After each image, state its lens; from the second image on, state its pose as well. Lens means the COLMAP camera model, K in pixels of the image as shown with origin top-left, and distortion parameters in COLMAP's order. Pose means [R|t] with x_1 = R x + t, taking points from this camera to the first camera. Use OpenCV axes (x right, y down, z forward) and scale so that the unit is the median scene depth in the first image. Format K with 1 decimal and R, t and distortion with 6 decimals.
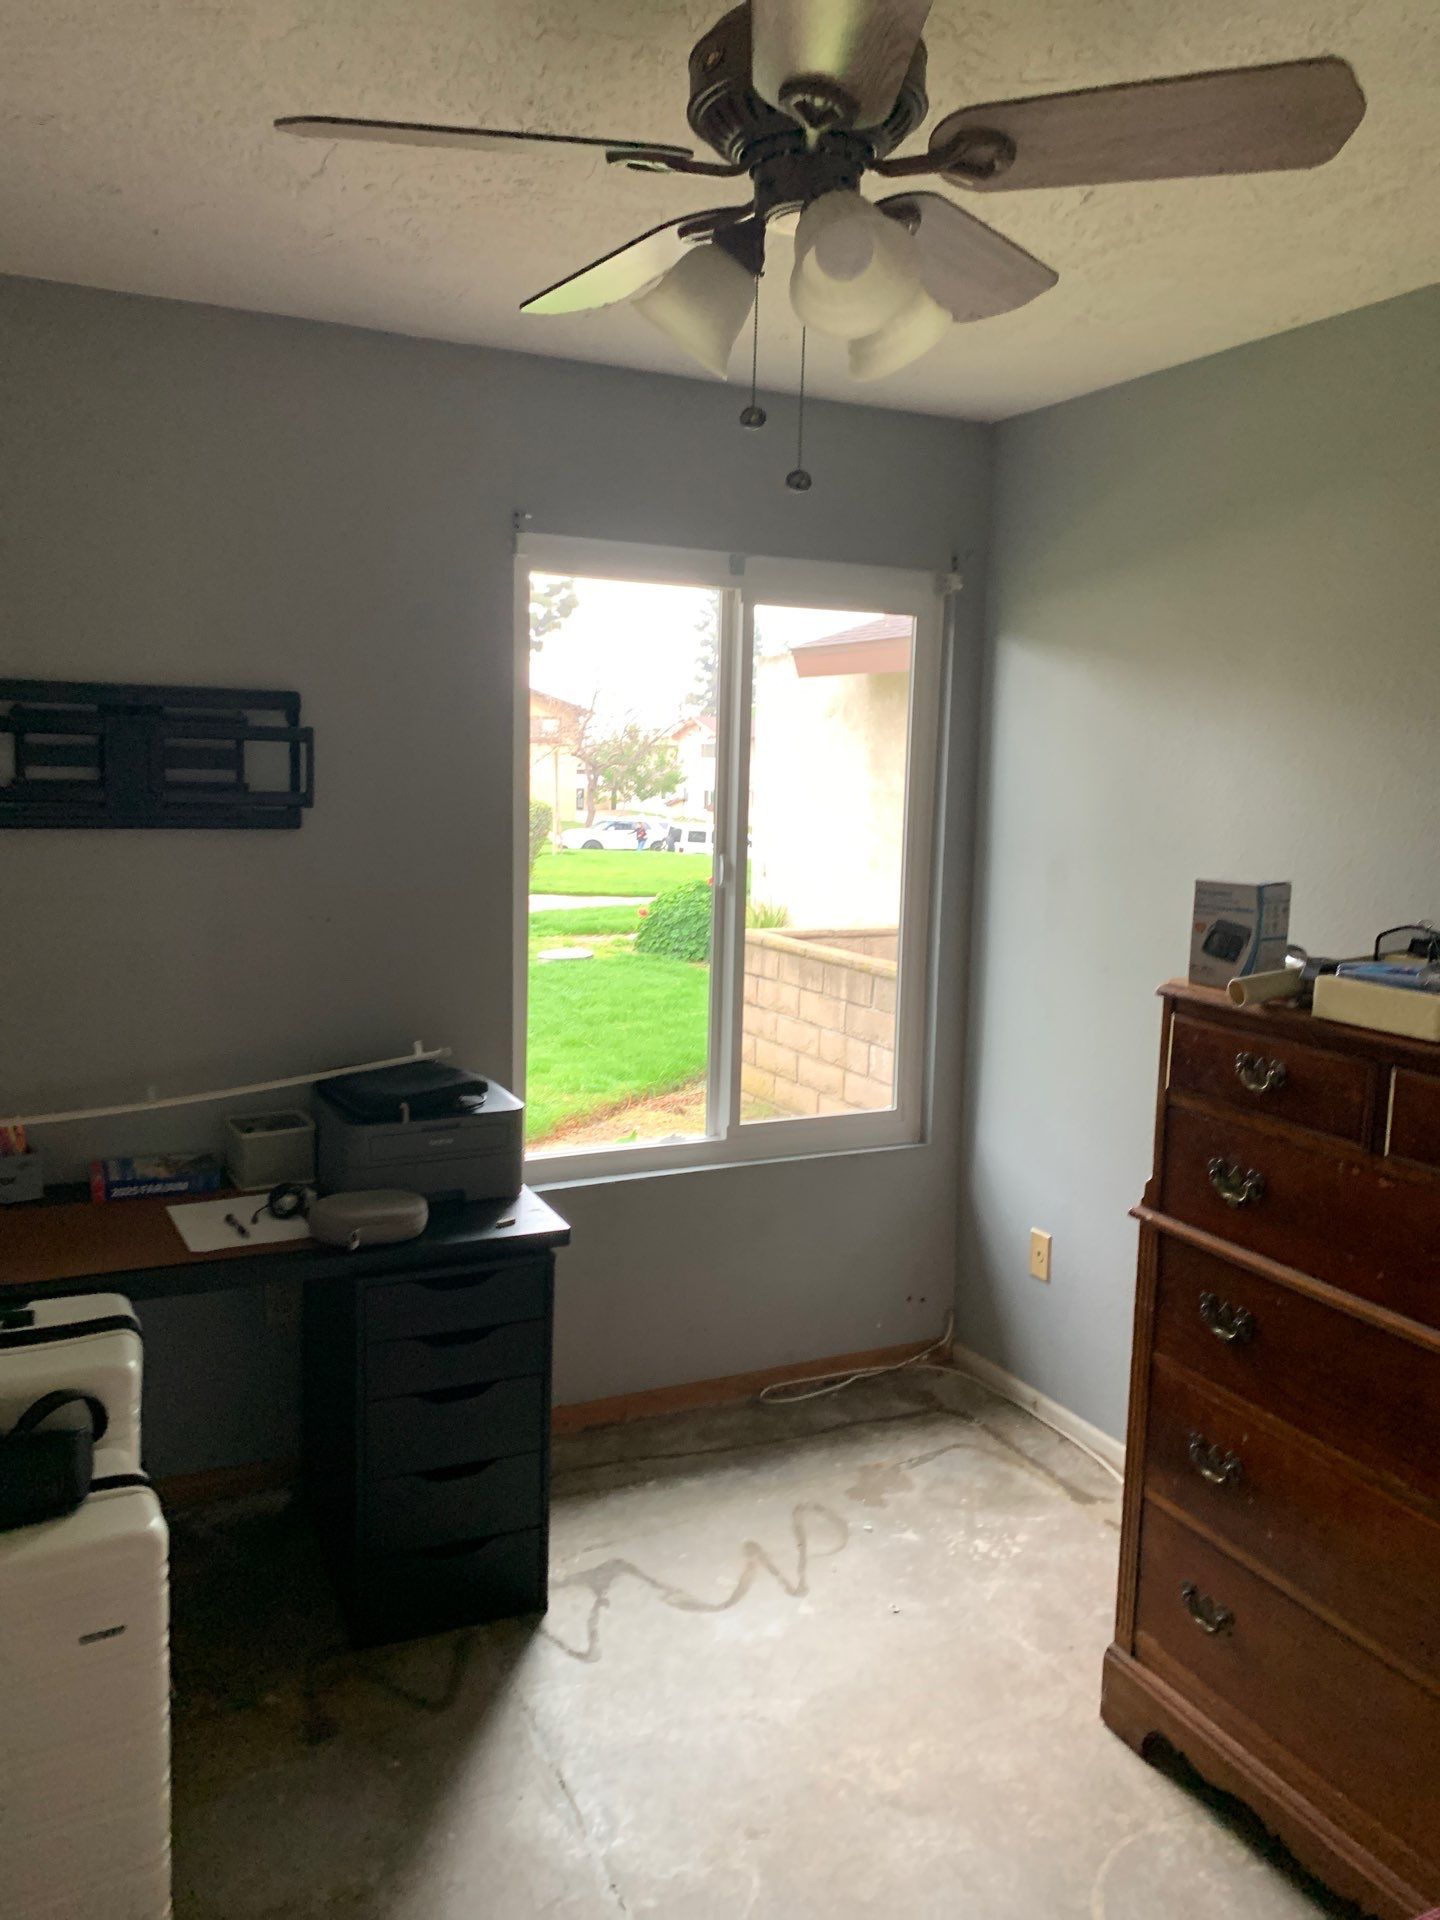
lens RADIAL K [[1479.0, 0, 720.0], [0, 1479.0, 960.0], [0, 0, 1]] dist [0.041056, -0.036528]
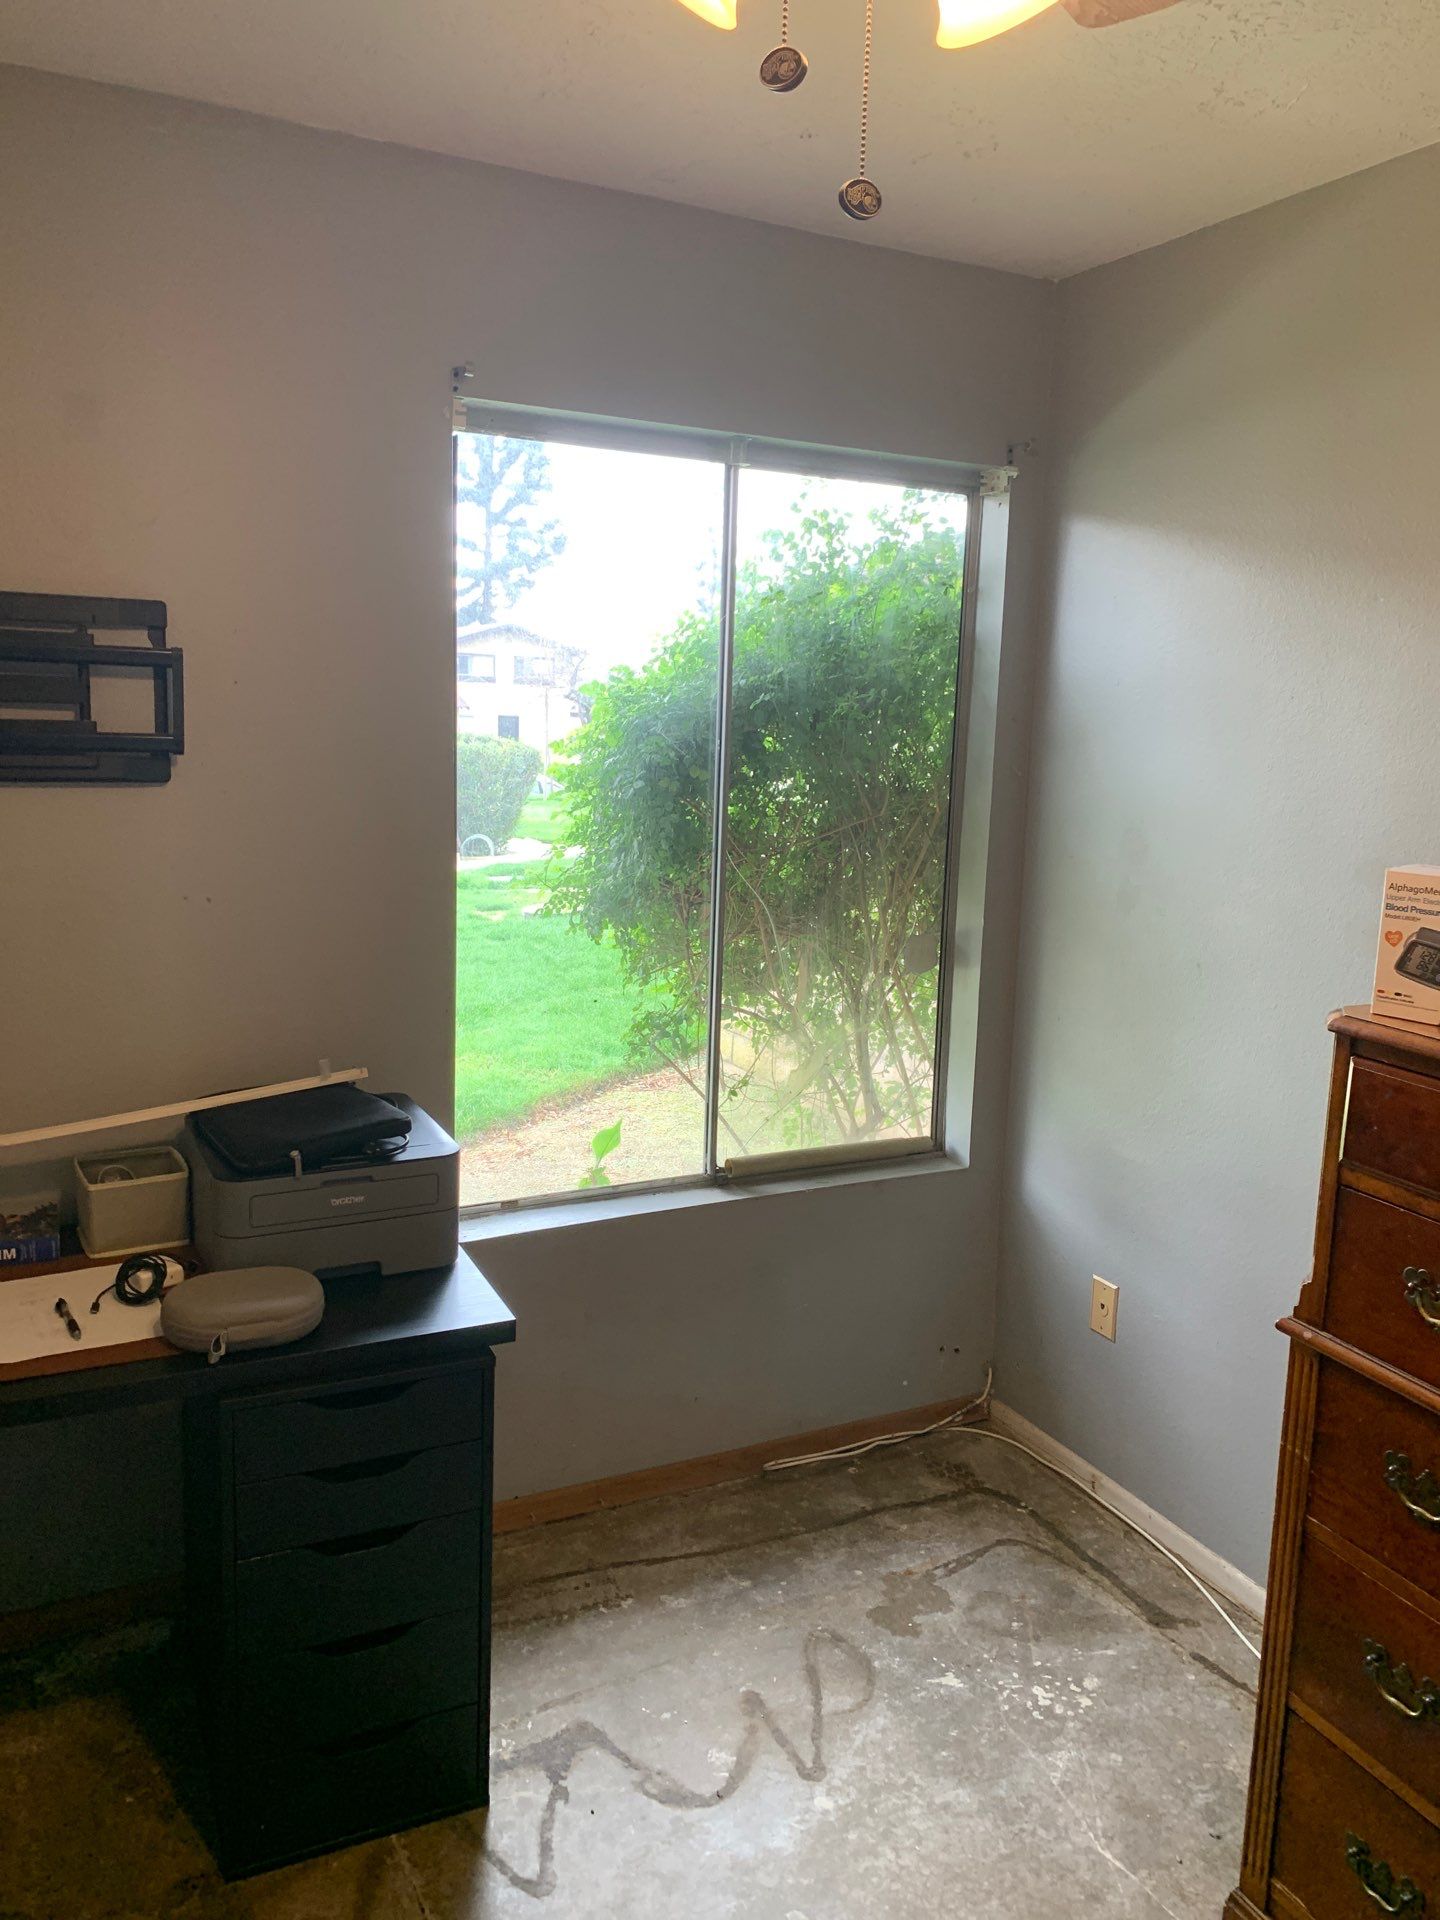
lens RADIAL K [[1514.5, 0, 751.1], [0, 1514.5, 967.2], [0, 0, 1]] dist [0.004945, 0.001236]
pose [[0.999711, 0.005461, 0.023415, -0.000549], [-0.006343, 0.999268, 0.037728, -0.025650], [-0.023192, -0.037866, 0.999014, 0.215863]]
